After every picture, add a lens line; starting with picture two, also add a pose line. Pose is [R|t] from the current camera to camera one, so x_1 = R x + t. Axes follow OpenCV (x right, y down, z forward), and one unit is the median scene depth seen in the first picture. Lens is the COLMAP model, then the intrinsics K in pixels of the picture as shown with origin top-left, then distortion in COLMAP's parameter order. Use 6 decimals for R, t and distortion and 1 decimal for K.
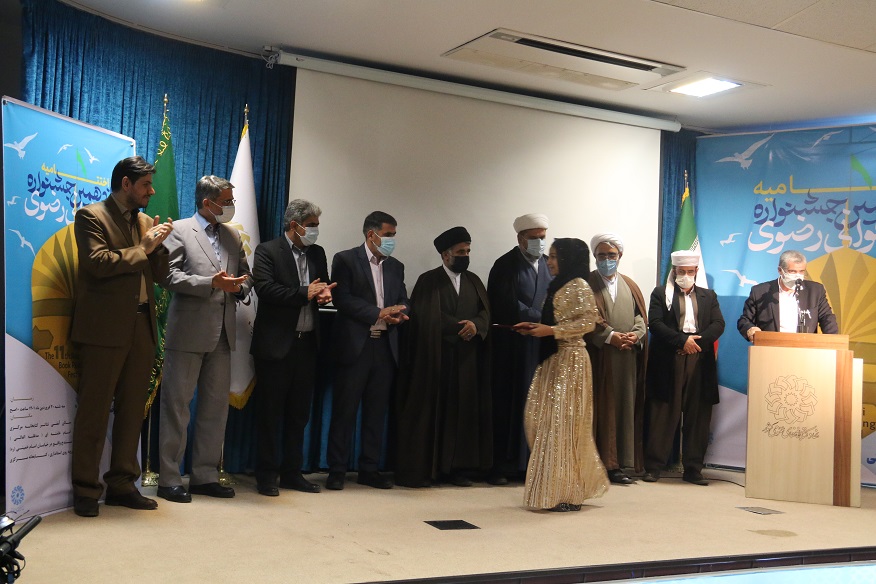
lens RADIAL K [[1005.6, 0, 438.0], [0, 1005.6, 292.0], [0, 0, 1]] dist [-0.026777, 0.251221]
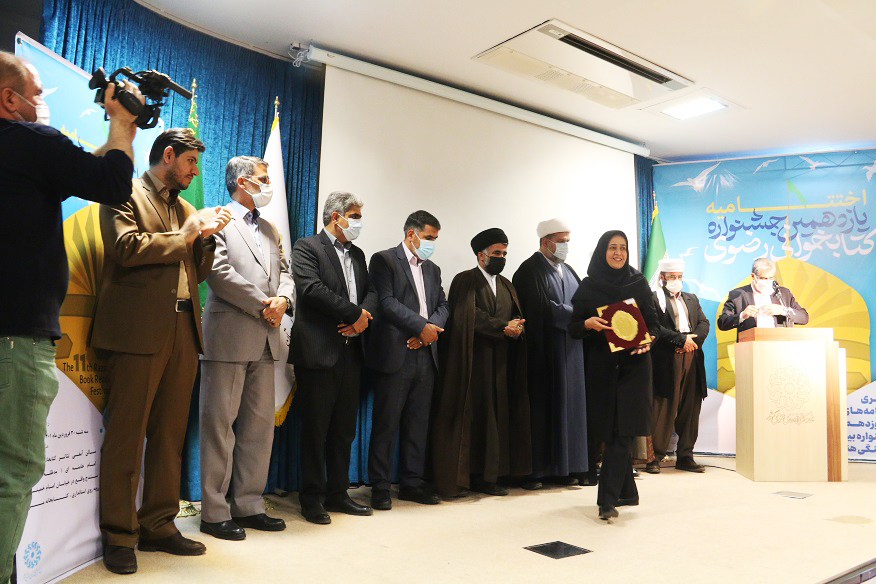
lens RADIAL K [[704.4, 0, 438.0], [0, 704.4, 292.0], [0, 0, 1]] dist [-0.190618, 0.124416]
pose [[0.986400, -0.014557, 0.163714, -0.146784], [0.022712, 0.998587, -0.048047, 0.028981], [-0.162784, 0.051112, 0.985337, 0.345045]]
